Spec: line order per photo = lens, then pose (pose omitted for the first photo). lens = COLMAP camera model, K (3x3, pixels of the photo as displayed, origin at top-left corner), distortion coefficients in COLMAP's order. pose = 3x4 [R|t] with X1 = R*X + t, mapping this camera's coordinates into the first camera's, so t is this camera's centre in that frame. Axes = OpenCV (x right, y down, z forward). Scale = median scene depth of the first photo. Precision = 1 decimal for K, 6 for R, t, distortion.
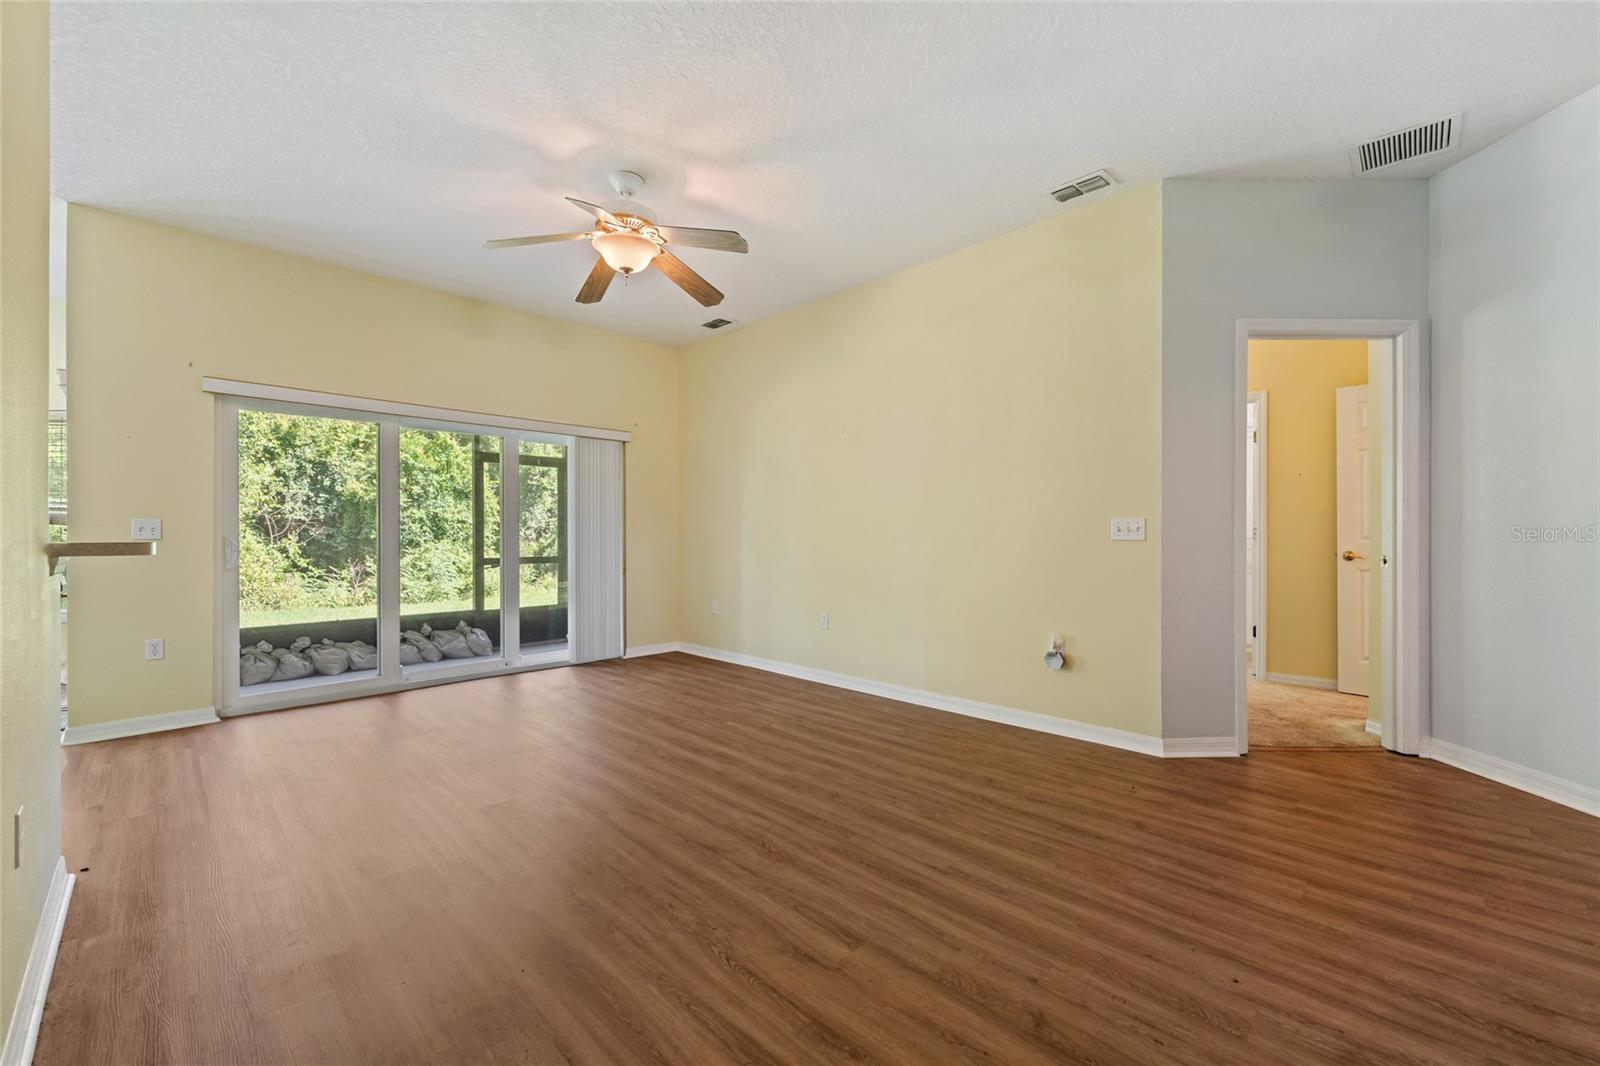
lens RADIAL K [[661.4, 0, 803.7], [0, 661.4, 530.1], [0, 0, 1]] dist [0.000548, 0.000171]
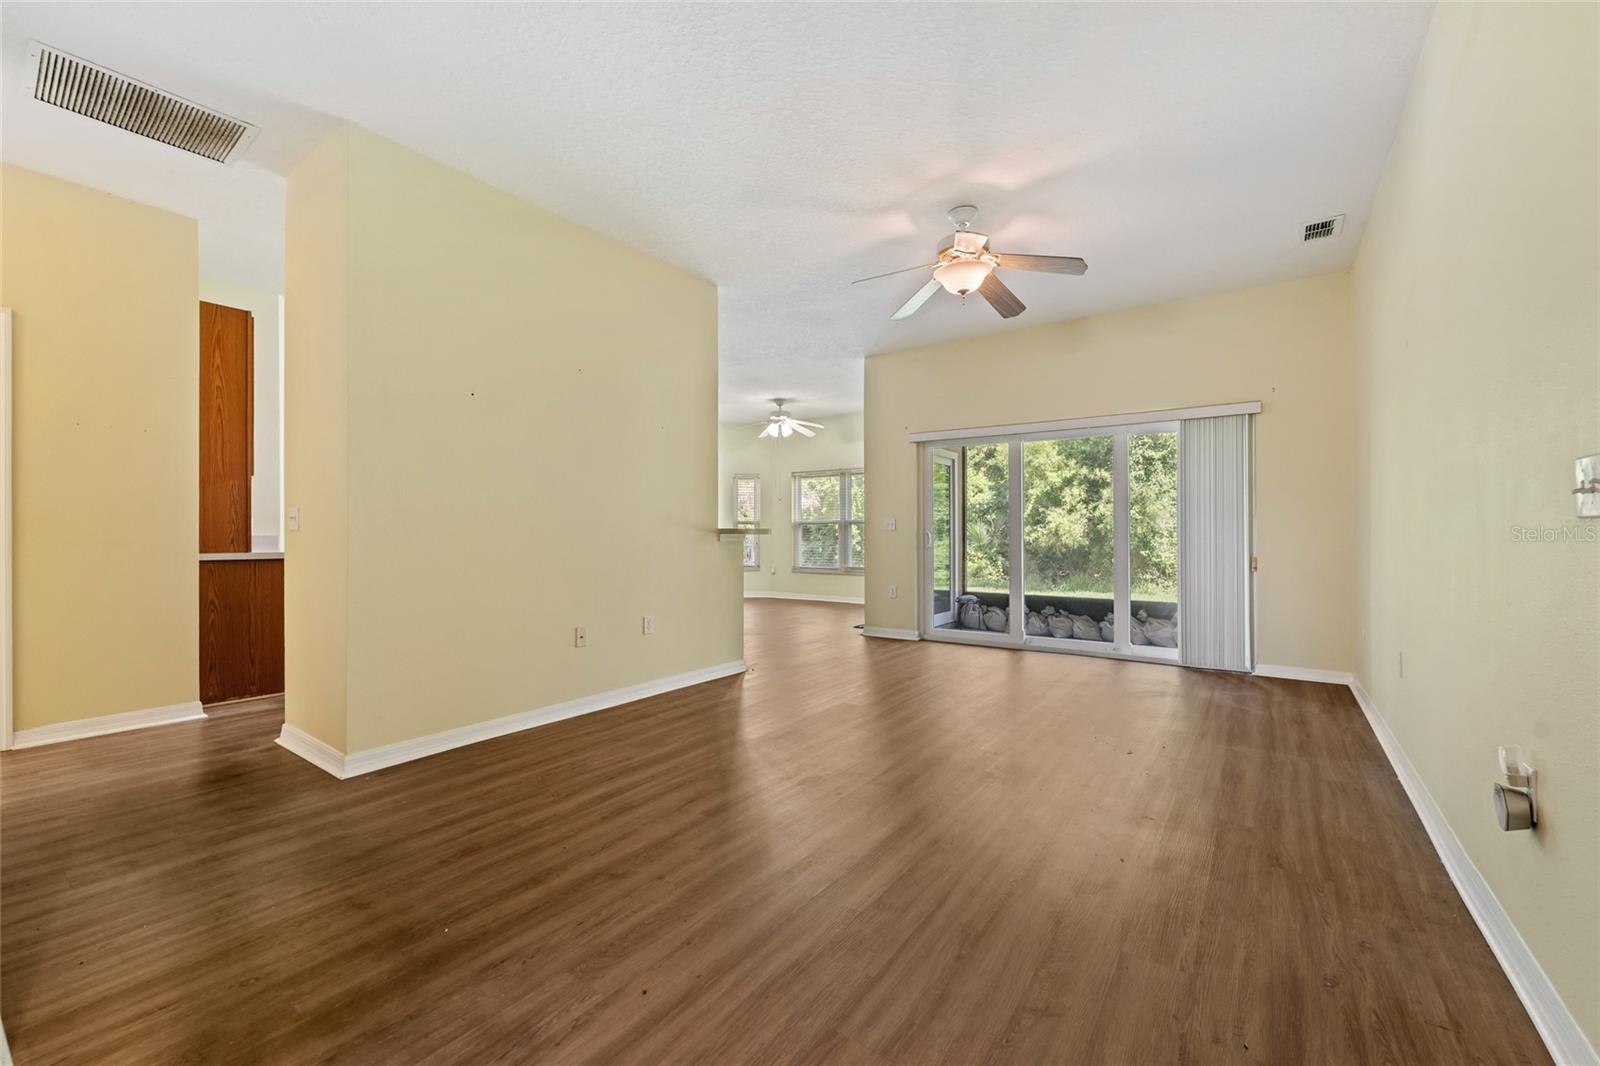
lens RADIAL K [[636.9, 0, 783.1], [0, 636.9, 531.0], [0, 0, 1]] dist [-0.000339, -0.000078]
pose [[0.141687, -0.003776, -0.989904, 0.778052], [0.005900, 0.999978, -0.002970, 0.021727], [0.989894, -0.005420, 0.141707, 0.533239]]
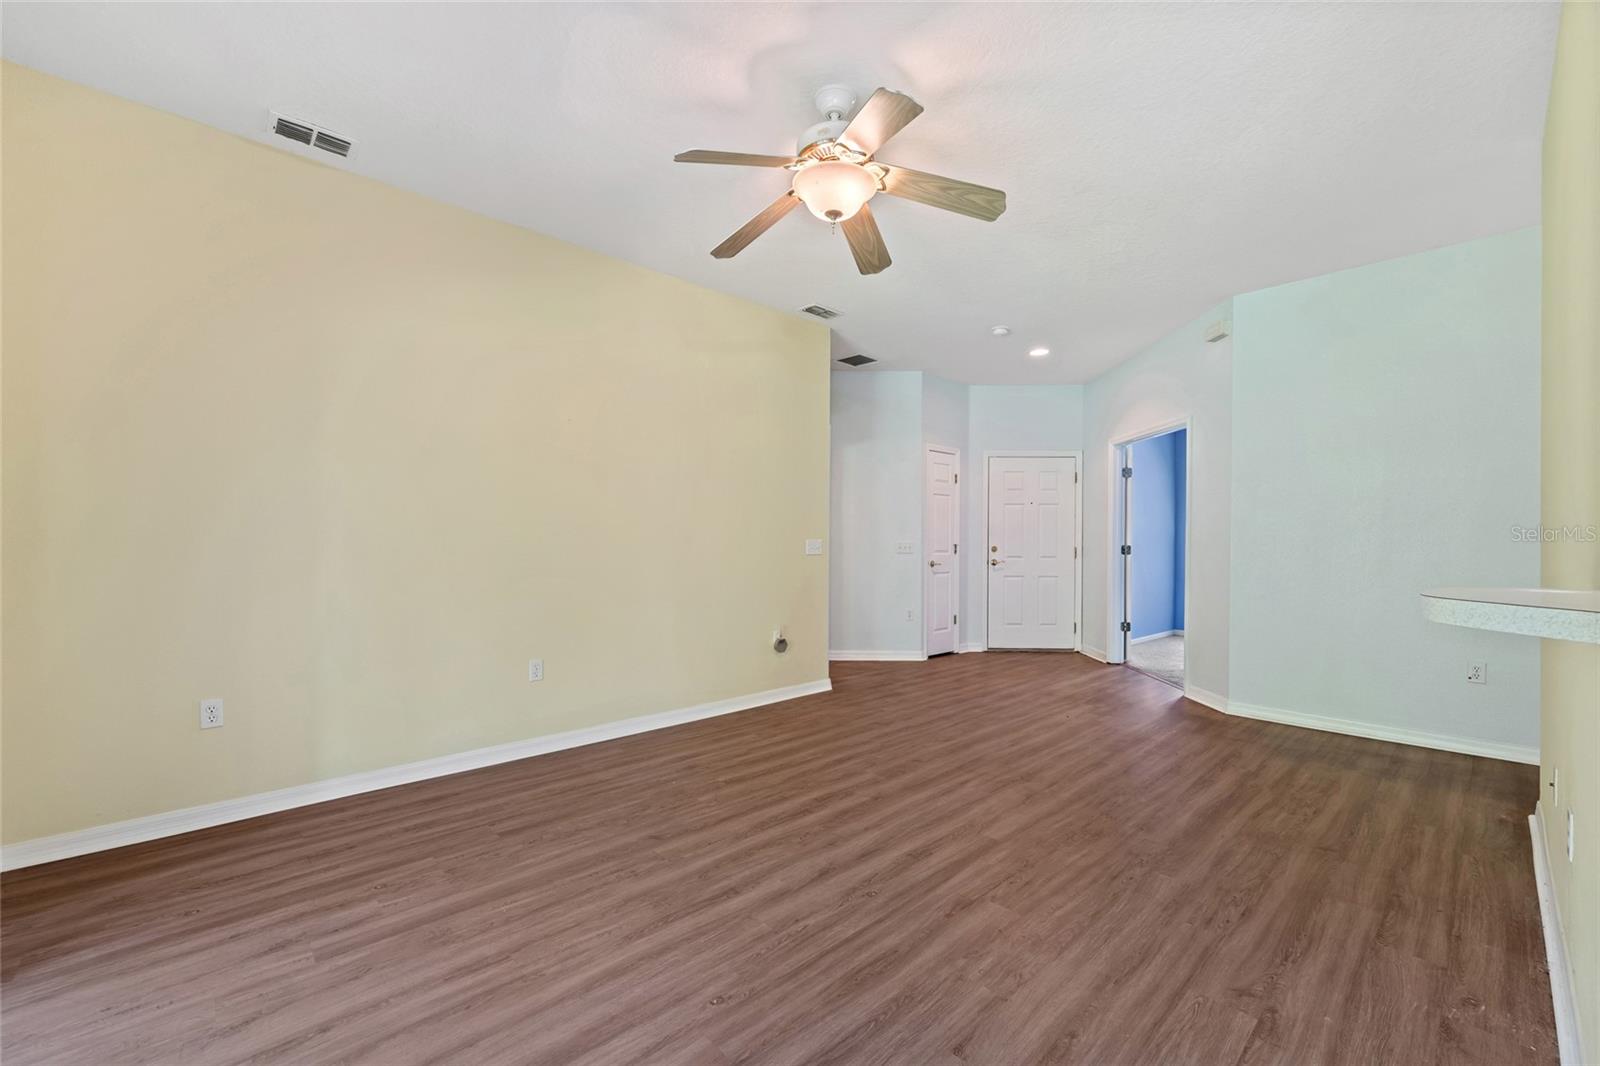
lens RADIAL K [[664.8, 0, 800.1], [0, 664.8, 540.9], [0, 0, 1]] dist [0.002353, 0.000085]
pose [[0.019474, 0.003187, 0.999805, -1.044032], [-0.006709, 0.999973, -0.003057, -0.011181], [-0.999788, -0.006648, 0.019495, 1.020022]]
